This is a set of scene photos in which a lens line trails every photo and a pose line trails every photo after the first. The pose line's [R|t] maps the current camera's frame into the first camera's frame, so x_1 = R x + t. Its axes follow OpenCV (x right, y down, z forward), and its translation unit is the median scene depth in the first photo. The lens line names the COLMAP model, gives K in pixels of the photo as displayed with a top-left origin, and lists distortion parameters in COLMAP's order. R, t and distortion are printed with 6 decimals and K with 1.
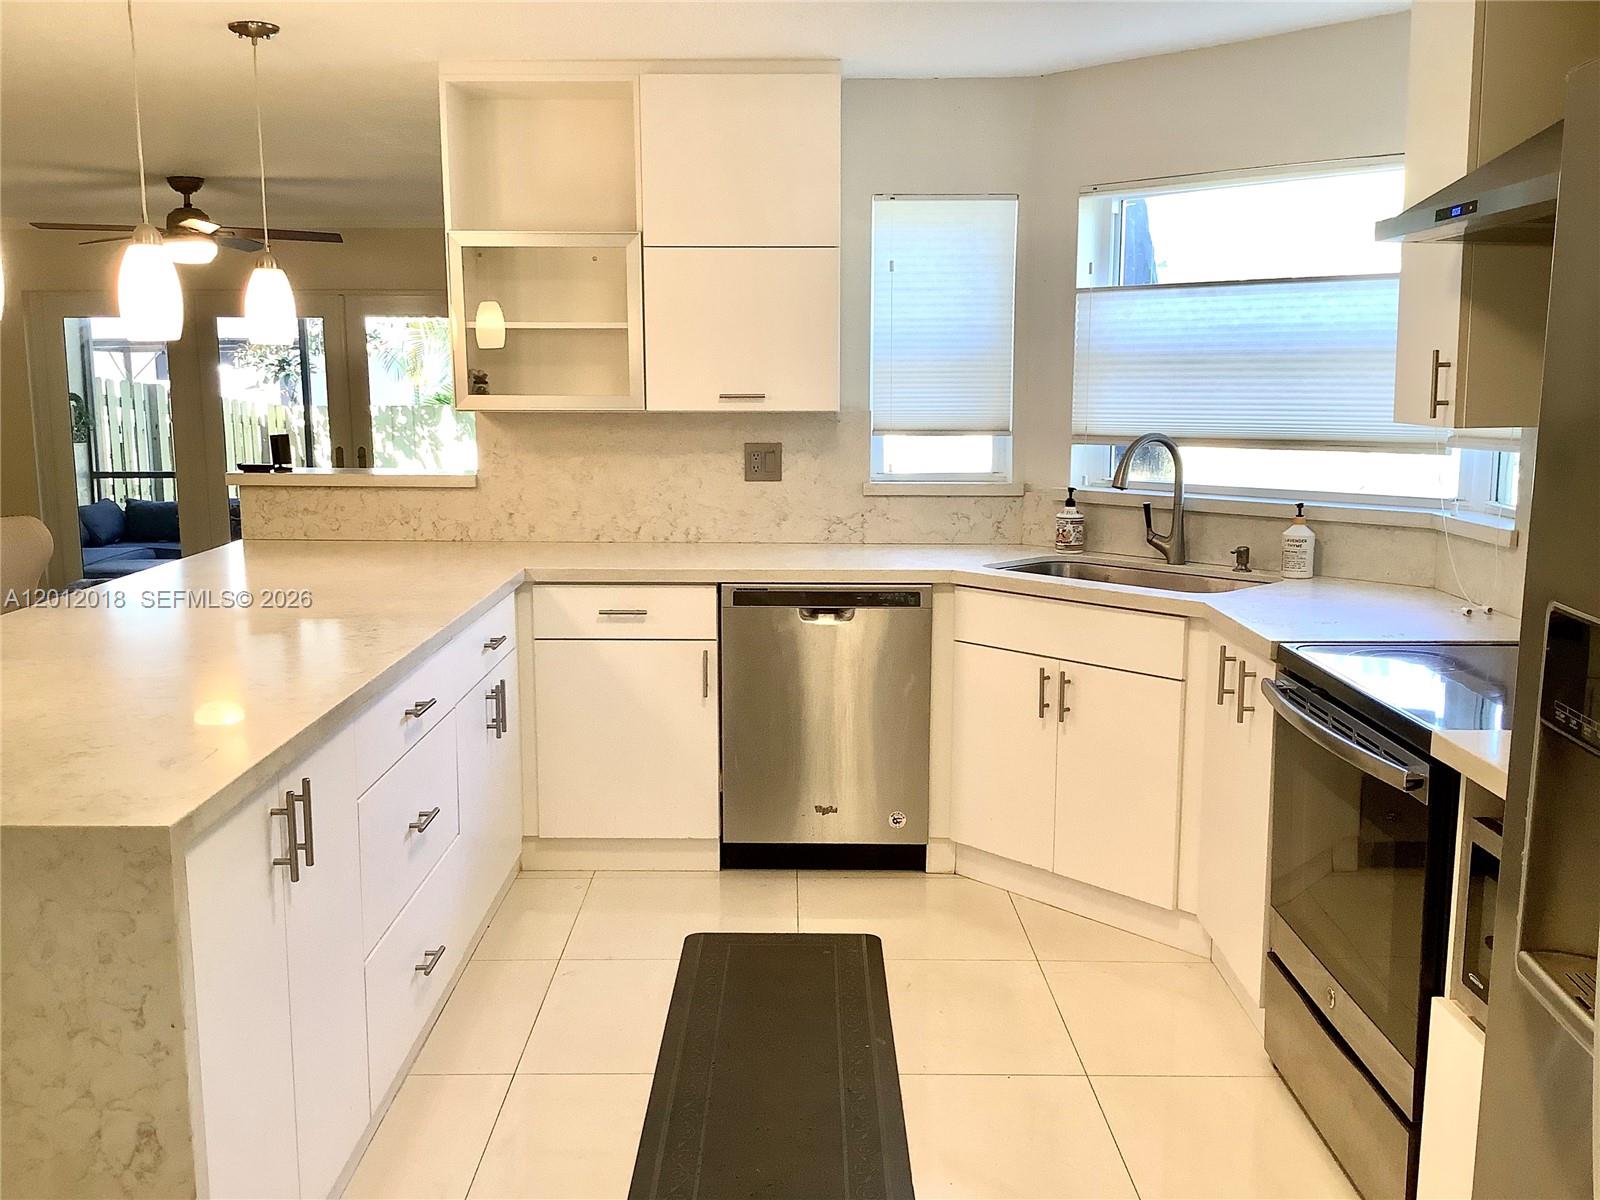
lens RADIAL K [[1472.7, 0, 796.6], [0, 1472.7, 614.0], [0, 0, 1]] dist [0.058365, 0.000000]
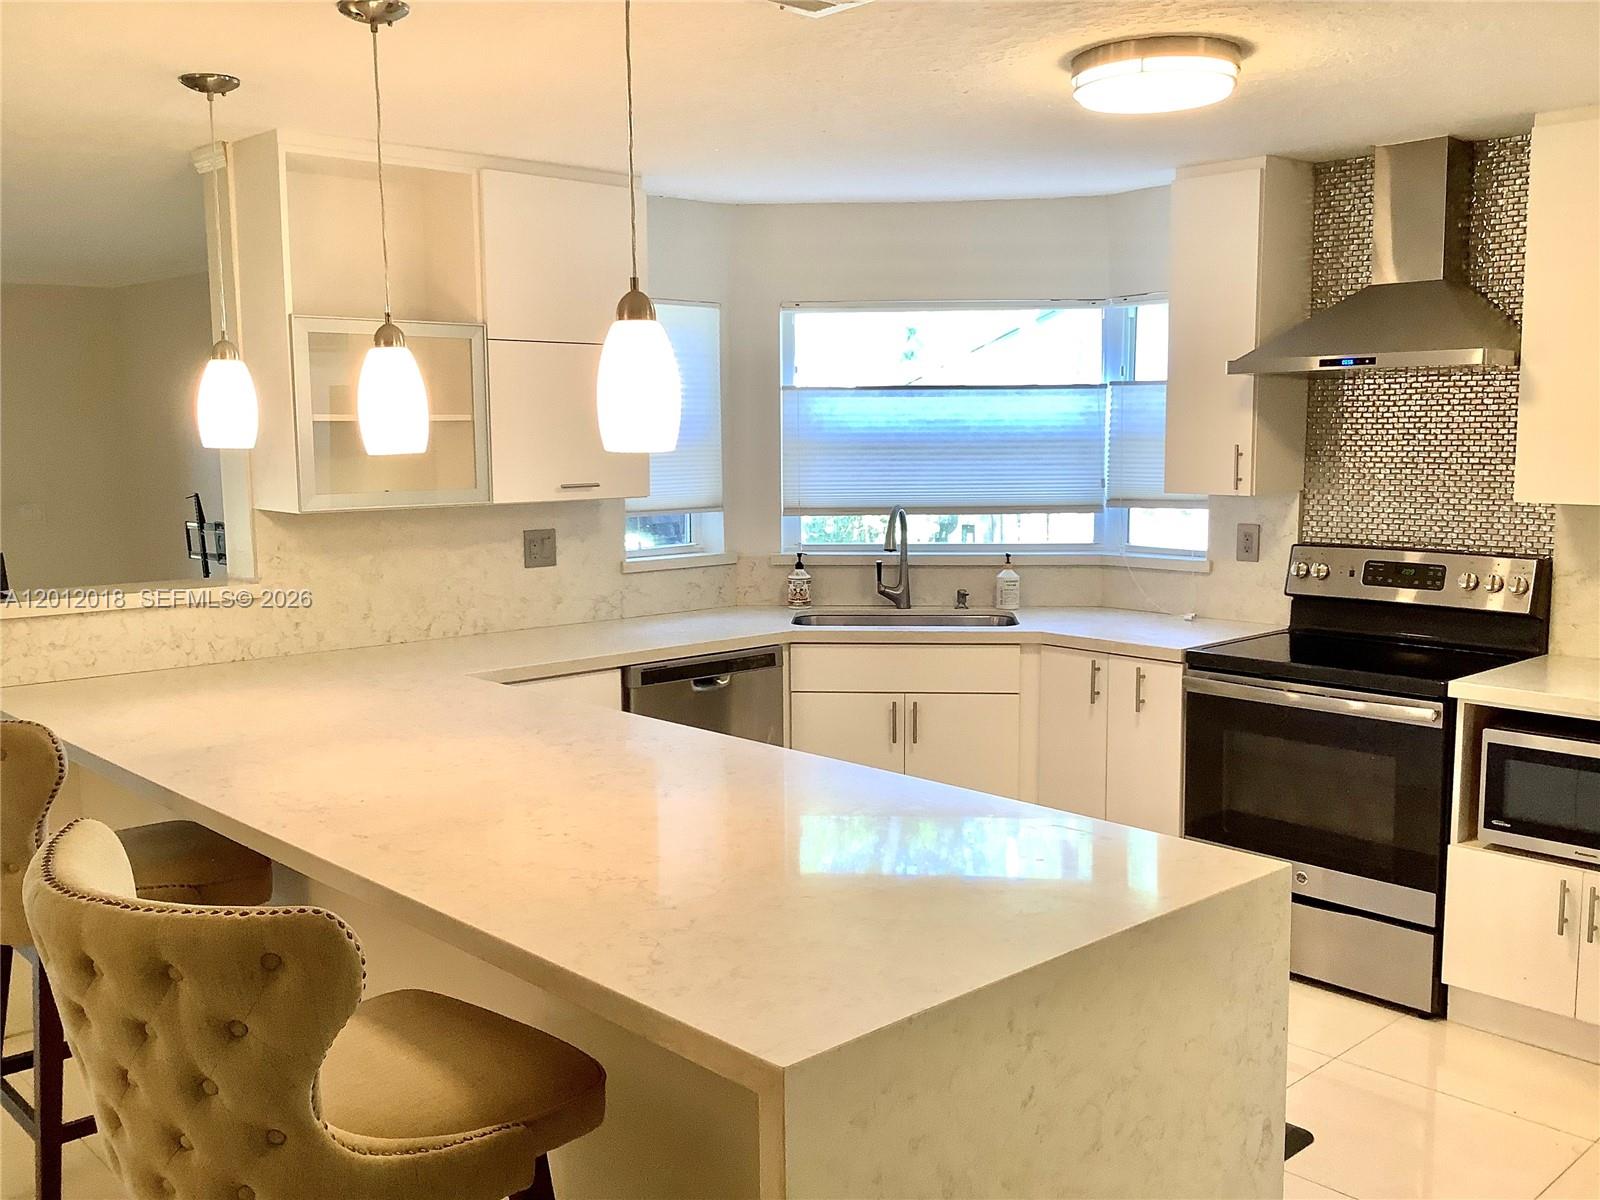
lens RADIAL K [[1472.7, 0, 796.2], [0, 1472.7, 591.3], [0, 0, 1]] dist [0.058365, 0.000000]
pose [[0.722113, -0.082751, 0.686807, -0.640638], [0.117947, 0.993010, -0.004366, -0.051676], [-0.681646, 0.084159, 0.726826, 0.152570]]
